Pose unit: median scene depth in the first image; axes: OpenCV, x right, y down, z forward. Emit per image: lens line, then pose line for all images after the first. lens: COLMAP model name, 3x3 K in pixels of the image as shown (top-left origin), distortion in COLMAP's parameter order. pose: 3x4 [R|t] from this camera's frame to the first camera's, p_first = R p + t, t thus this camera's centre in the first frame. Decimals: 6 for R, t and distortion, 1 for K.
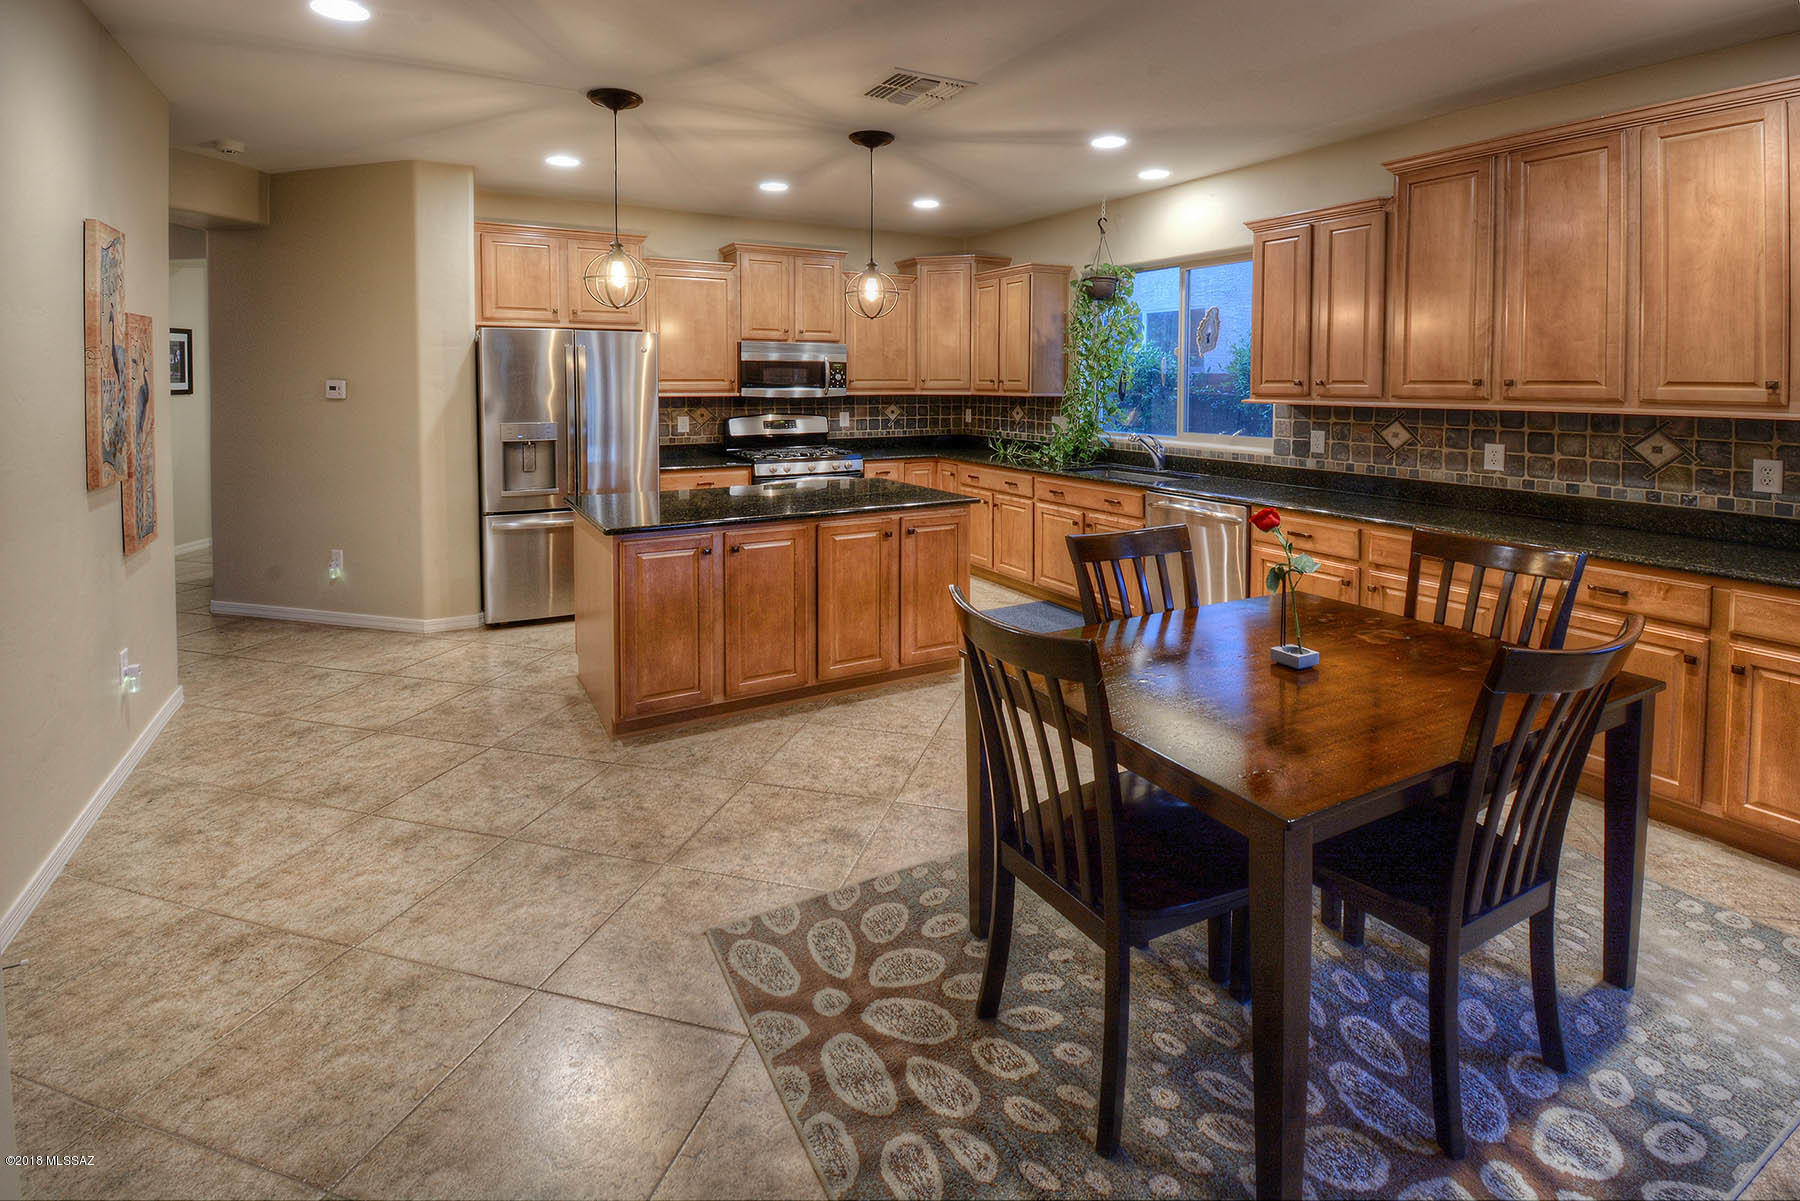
lens RADIAL K [[834.2, 0, 877.9], [0, 834.2, 502.8], [0, 0, 1]] dist [0.012149, -0.021147]
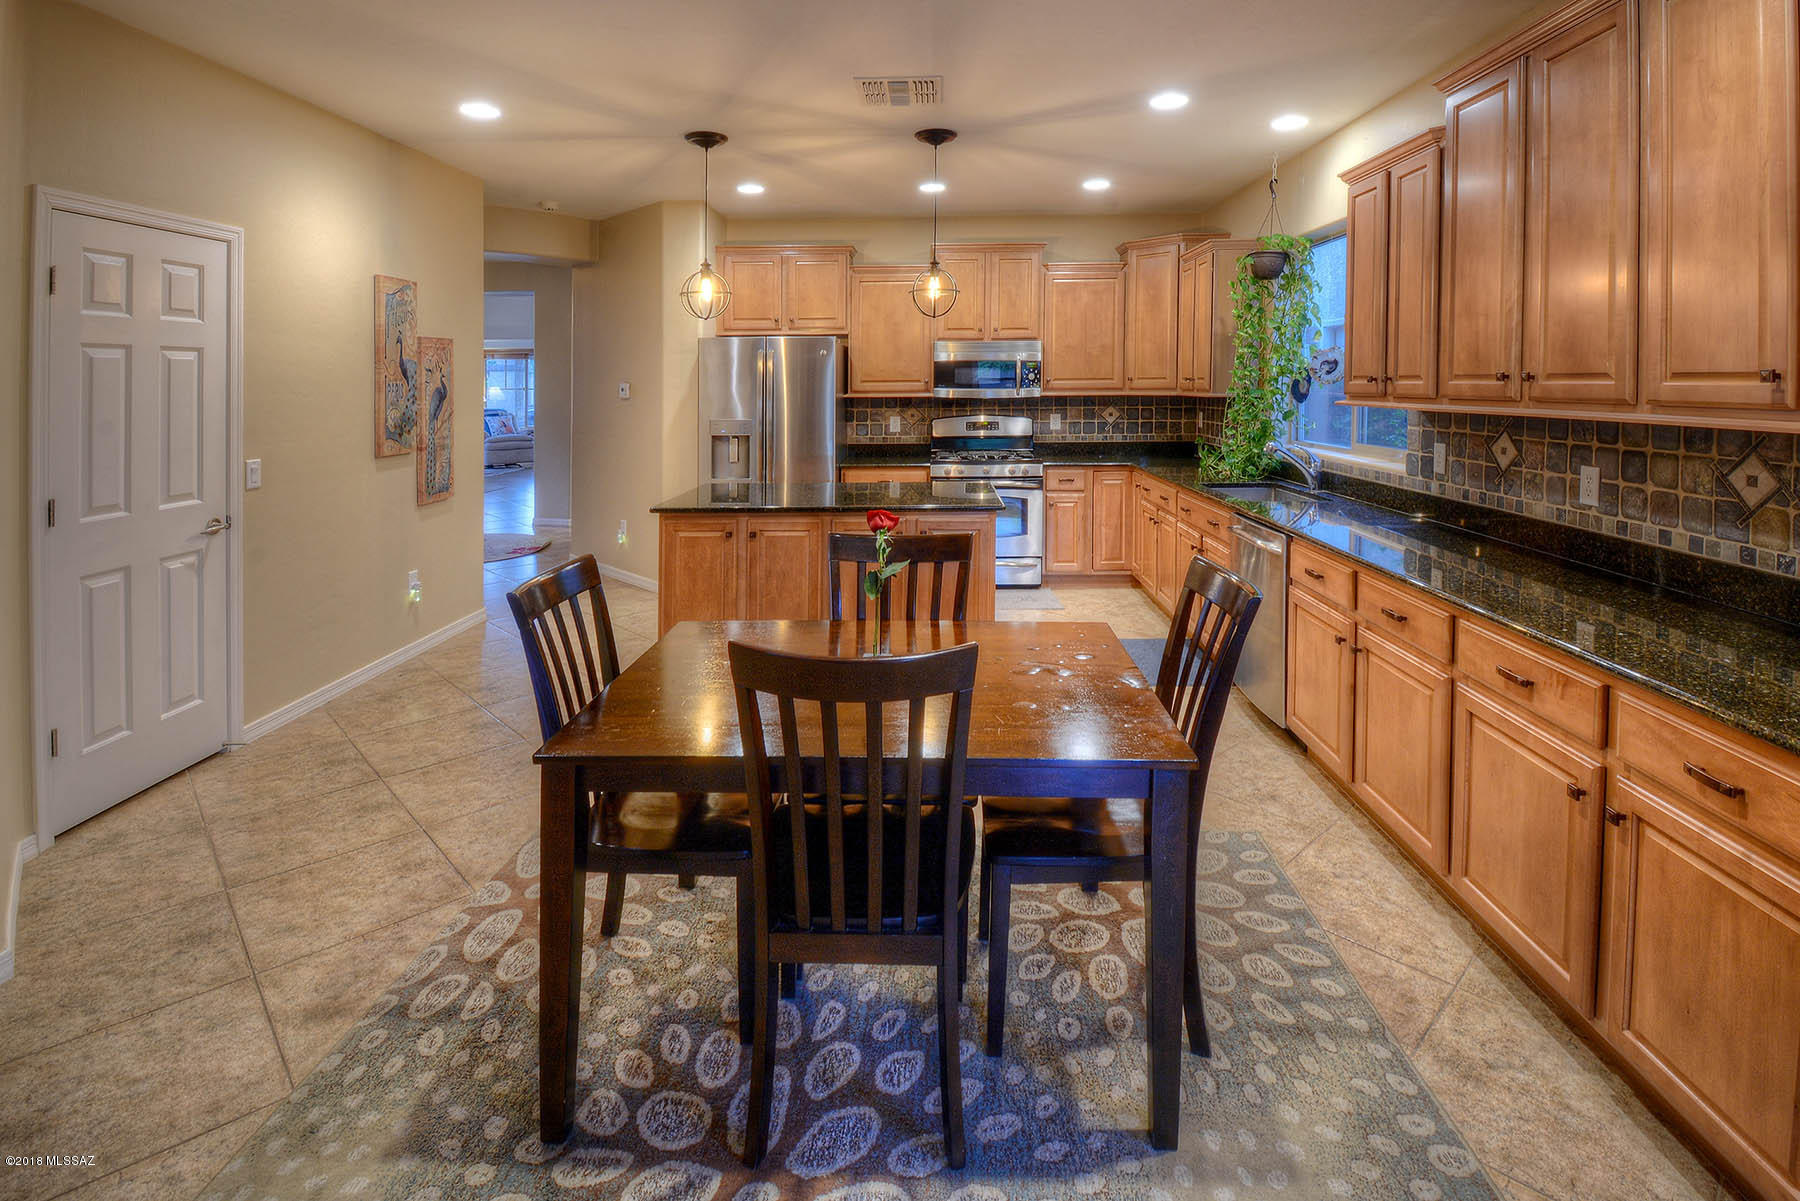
lens RADIAL K [[907.5, 0, 877.4], [0, 907.5, 513.8], [0, 0, 1]] dist [0.002216, -0.020364]
pose [[0.856489, 0.067219, -0.511770, 0.541799], [-0.067499, 0.997556, 0.018060, -0.004795], [0.511733, 0.019076, 0.858933, 0.056683]]
